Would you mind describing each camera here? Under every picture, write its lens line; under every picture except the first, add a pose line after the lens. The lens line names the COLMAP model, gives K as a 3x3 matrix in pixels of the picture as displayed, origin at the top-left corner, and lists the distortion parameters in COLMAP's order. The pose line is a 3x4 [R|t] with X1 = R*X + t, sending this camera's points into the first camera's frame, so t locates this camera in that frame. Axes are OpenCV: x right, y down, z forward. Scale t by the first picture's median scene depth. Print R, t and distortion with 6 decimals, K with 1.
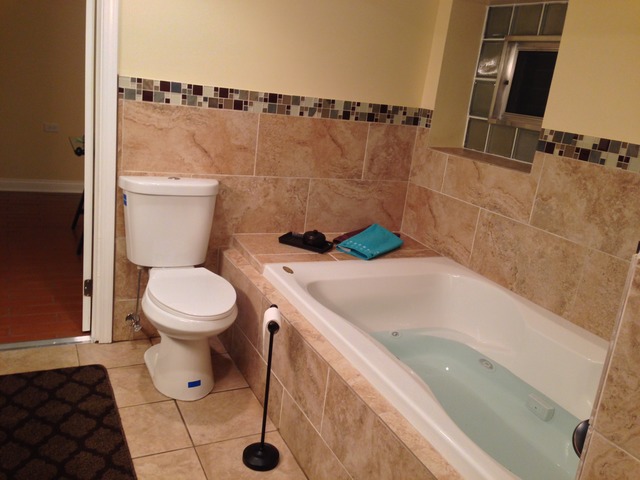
lens RADIAL K [[590.9, 0, 321.0], [0, 590.9, 239.6], [0, 0, 1]] dist [0.071689, 0.000000]
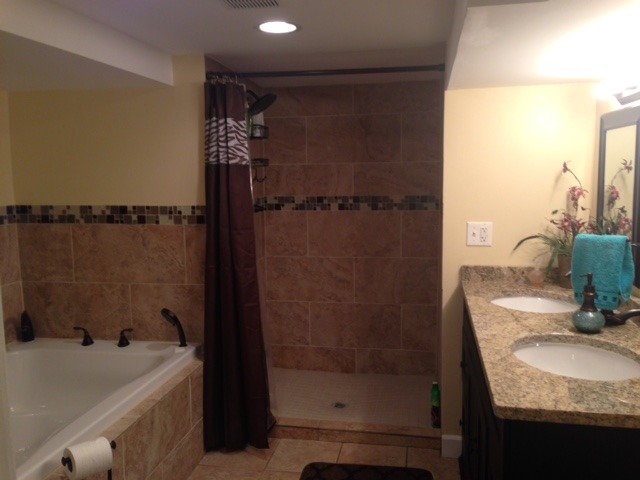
lens RADIAL K [[590.9, 0, 320.3], [0, 590.9, 240.0], [0, 0, 1]] dist [0.071689, 0.000000]
pose [[0.800000, -0.064469, -0.596526, 0.944111], [-0.061108, 0.980286, -0.187895, -0.007927], [0.596880, 0.186769, 0.780289, 0.439647]]
